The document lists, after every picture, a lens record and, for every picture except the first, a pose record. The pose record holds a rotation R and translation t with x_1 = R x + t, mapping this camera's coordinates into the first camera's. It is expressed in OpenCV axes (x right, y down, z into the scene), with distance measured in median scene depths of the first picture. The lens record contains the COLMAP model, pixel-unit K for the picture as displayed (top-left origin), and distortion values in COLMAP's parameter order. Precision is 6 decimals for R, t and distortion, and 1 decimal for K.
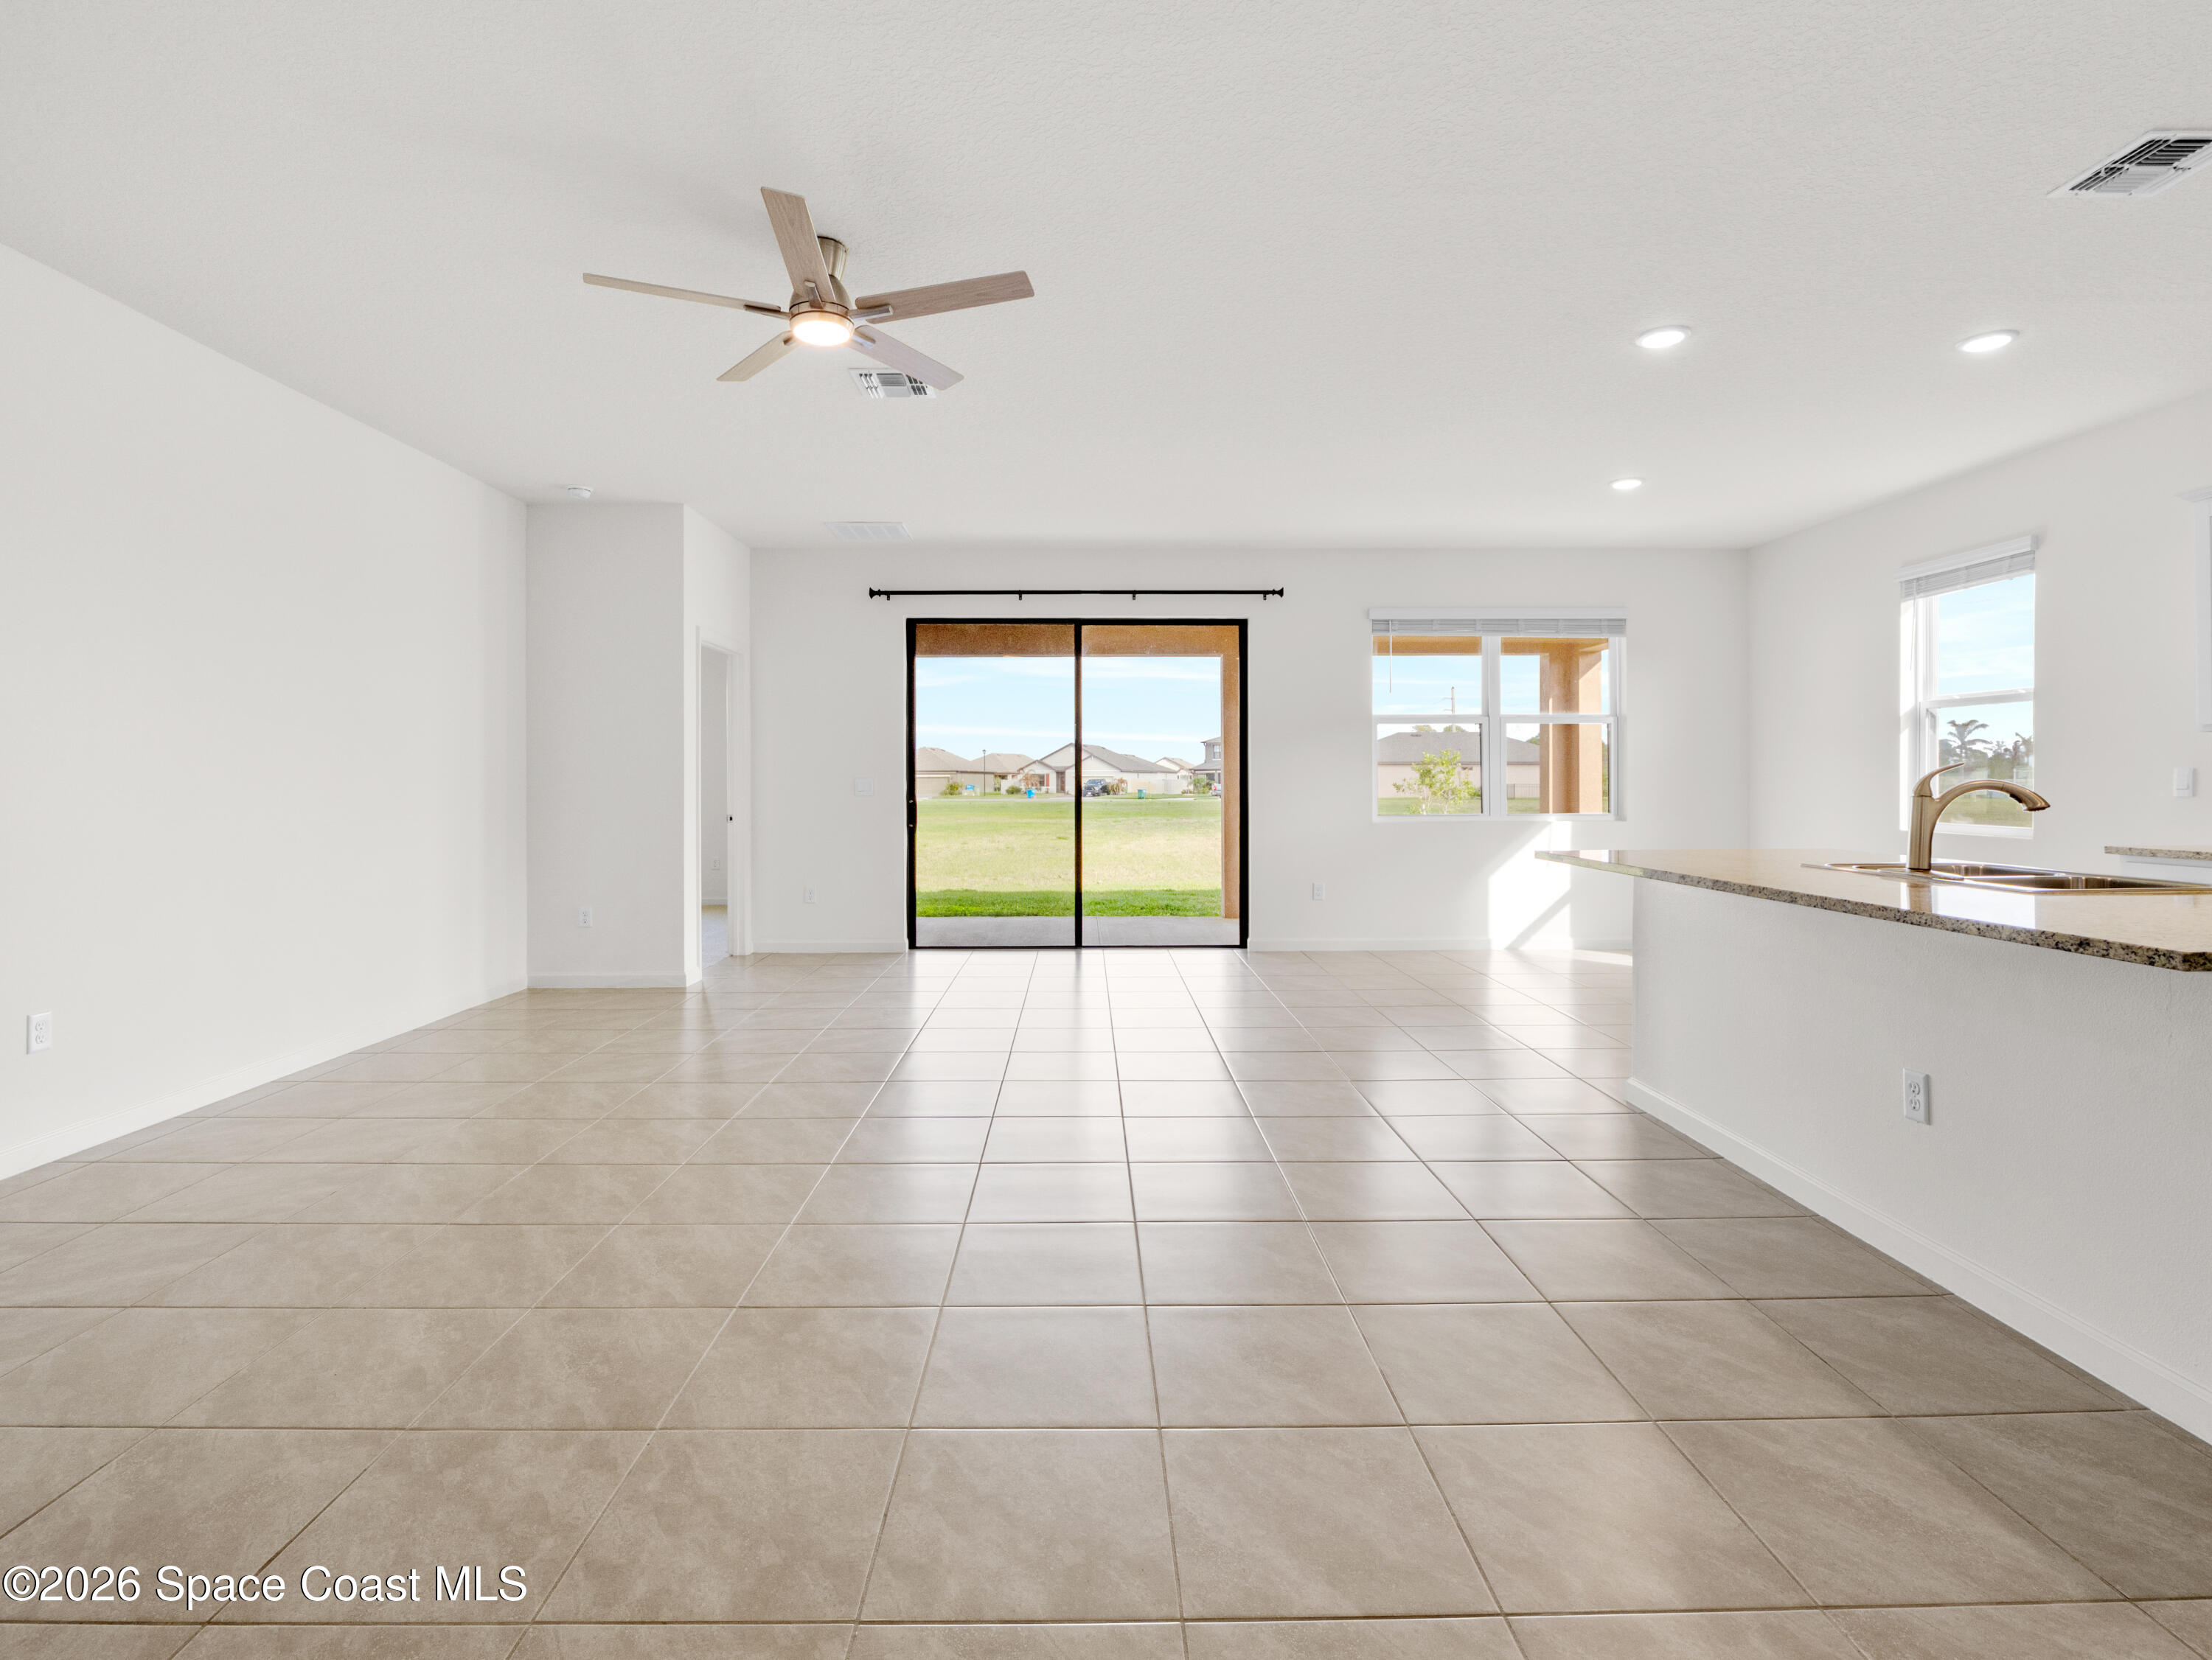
lens RADIAL K [[1075.3, 0, 1100.3], [0, 1075.3, 741.0], [0, 0, 1]] dist [0.000588, -0.009444]
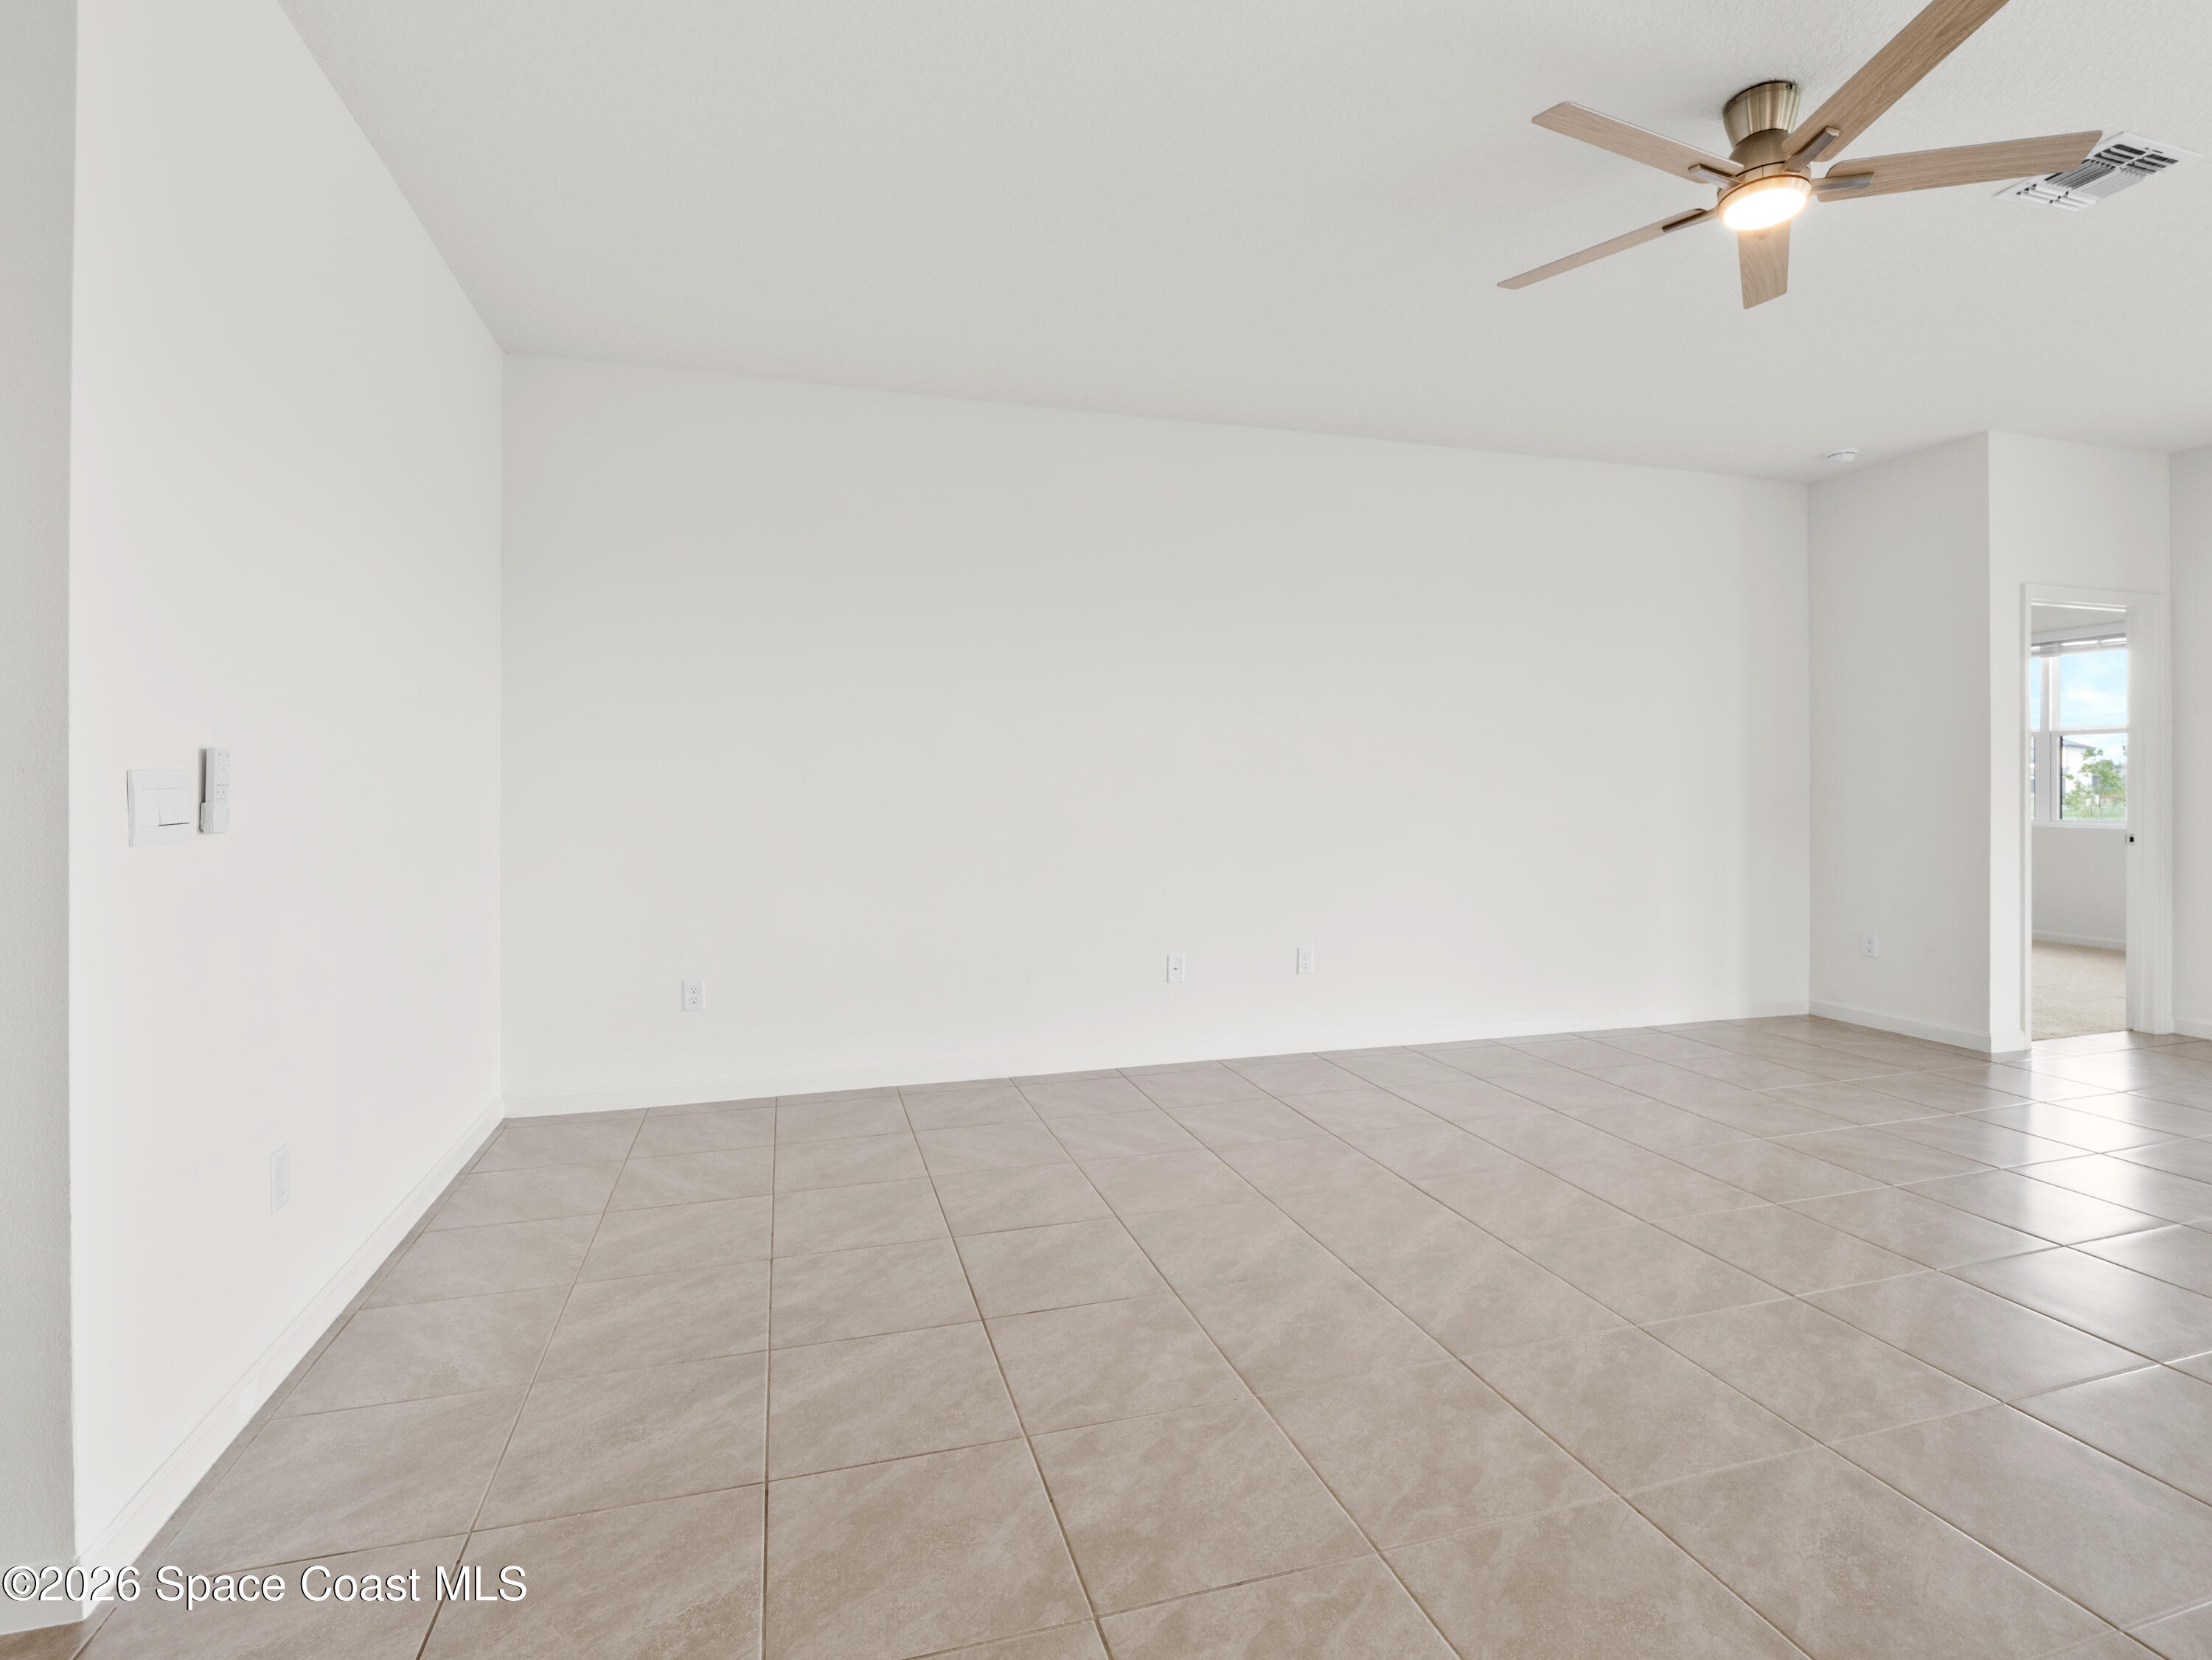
lens RADIAL K [[1073.2, 0, 1109.7], [0, 1073.2, 777.4], [0, 0, 1]] dist [0.001012, -0.015993]
pose [[0.283191, -0.005154, -0.959050, 0.395492], [0.034644, 0.999388, 0.004859, 0.004673], [0.958438, -0.034601, 0.283196, 0.385998]]
